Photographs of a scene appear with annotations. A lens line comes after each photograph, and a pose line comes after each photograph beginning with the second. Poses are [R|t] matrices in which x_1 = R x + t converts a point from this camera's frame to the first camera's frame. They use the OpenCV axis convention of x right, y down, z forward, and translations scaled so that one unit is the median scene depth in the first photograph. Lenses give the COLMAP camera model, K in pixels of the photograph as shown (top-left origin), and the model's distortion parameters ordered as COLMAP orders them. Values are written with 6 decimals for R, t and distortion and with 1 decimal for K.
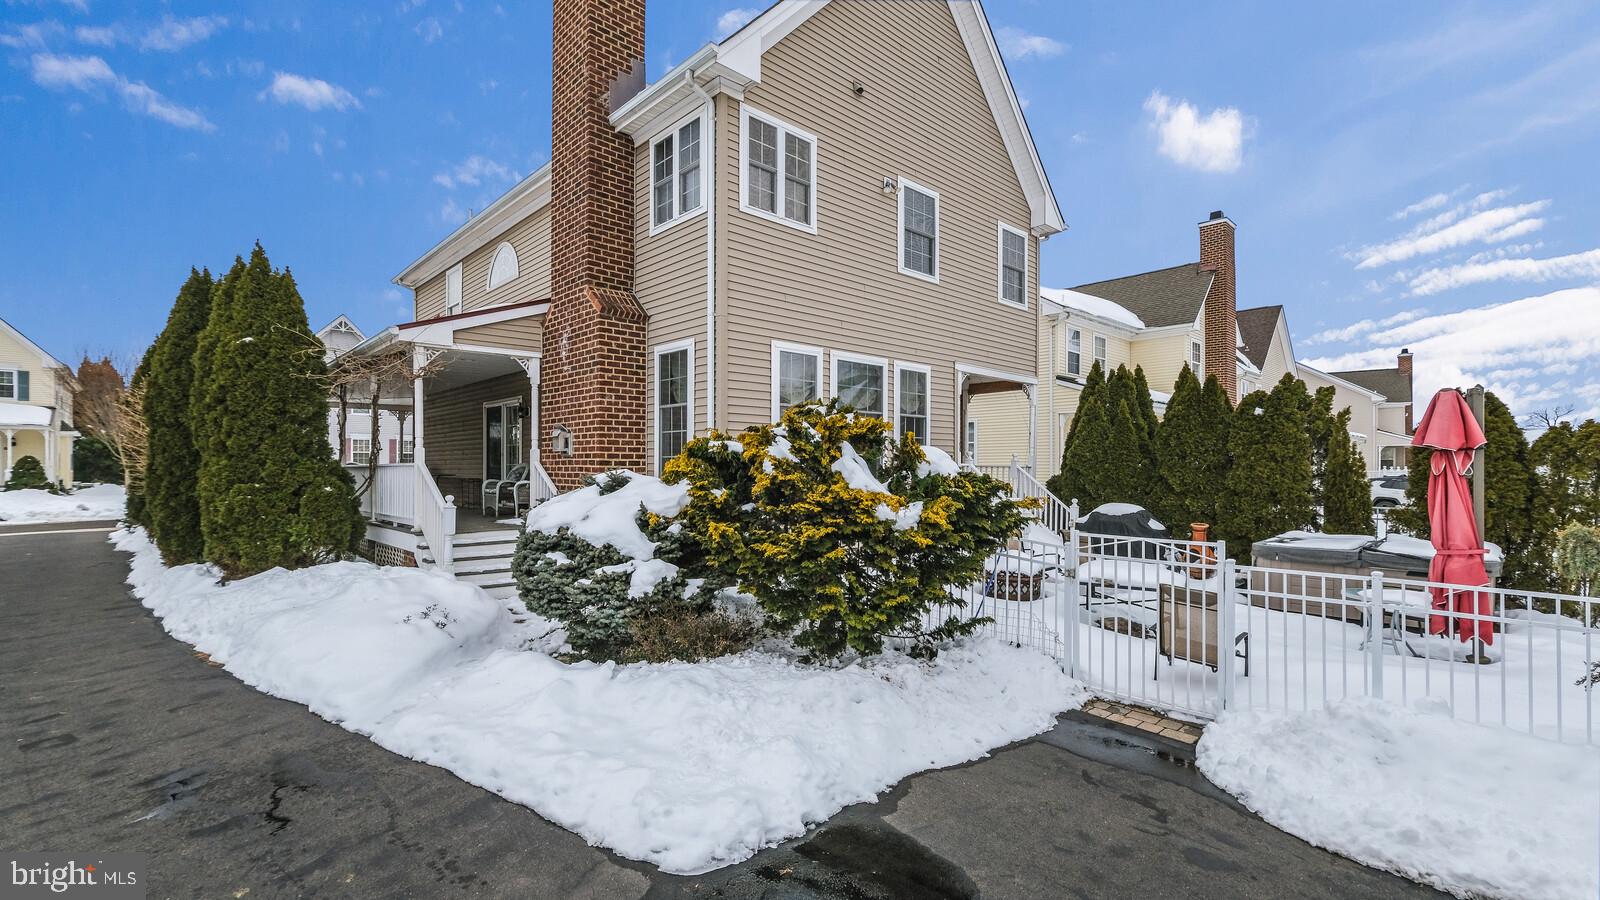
lens RADIAL K [[698.6, 0, 810.9], [0, 698.6, 464.5], [0, 0, 1]] dist [0.009415, -0.000102]
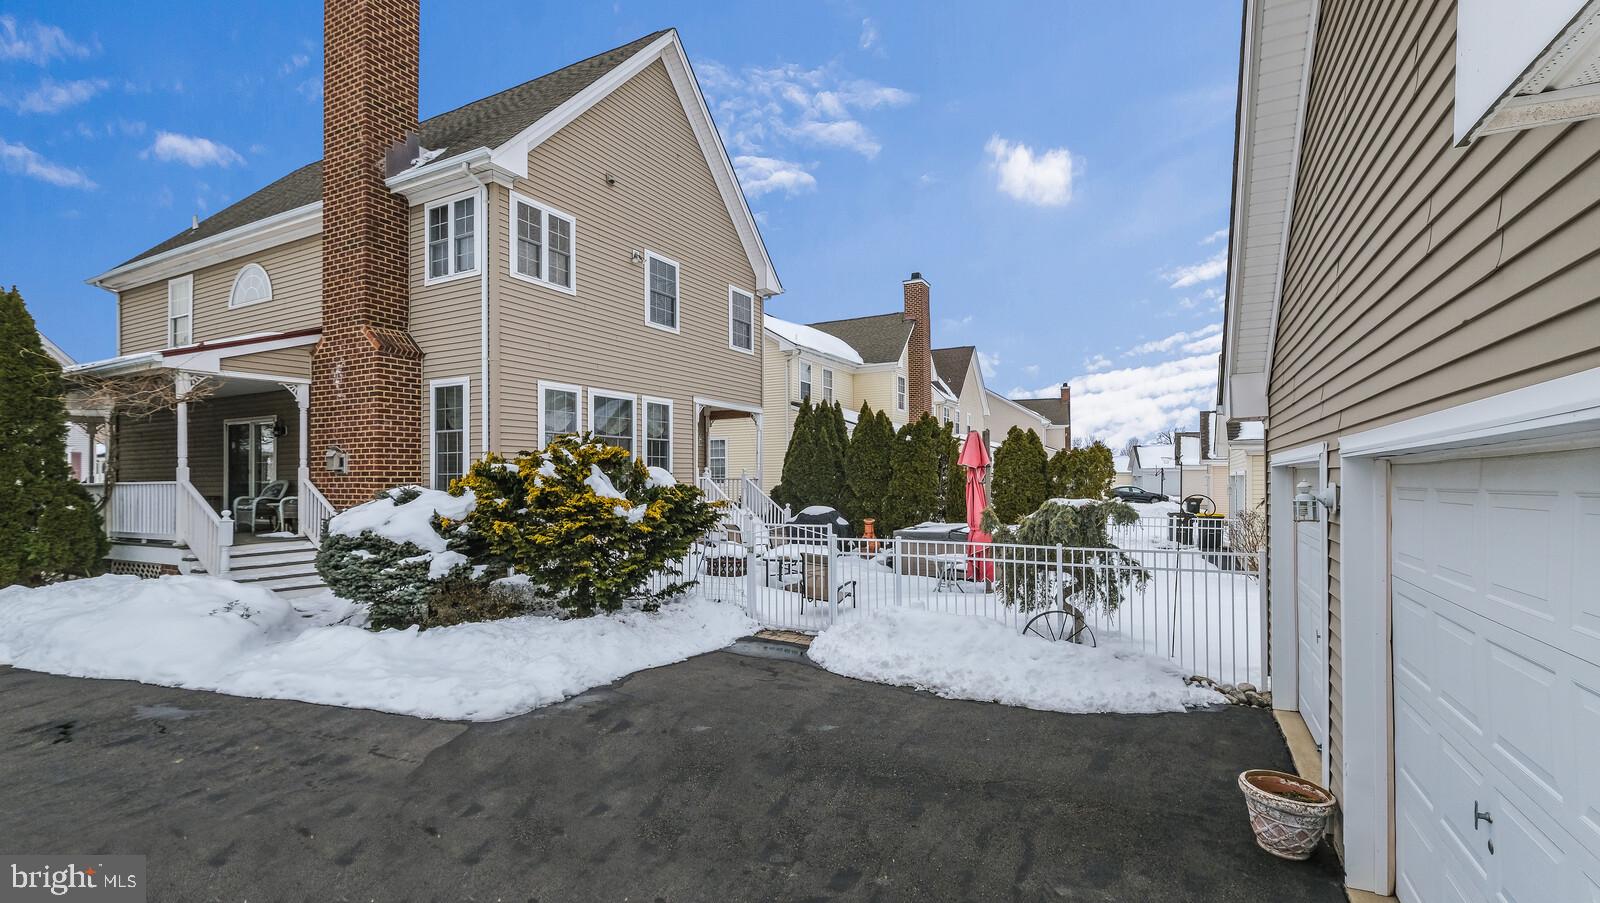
lens RADIAL K [[698.6, 0, 810.9], [0, 698.6, 466.0], [0, 0, 1]] dist [0.009415, -0.000102]
pose [[0.948045, -0.003446, 0.318117, 0.008517], [0.008041, 0.999881, -0.013131, -0.004302], [-0.318034, 0.015006, 0.947961, -0.346447]]
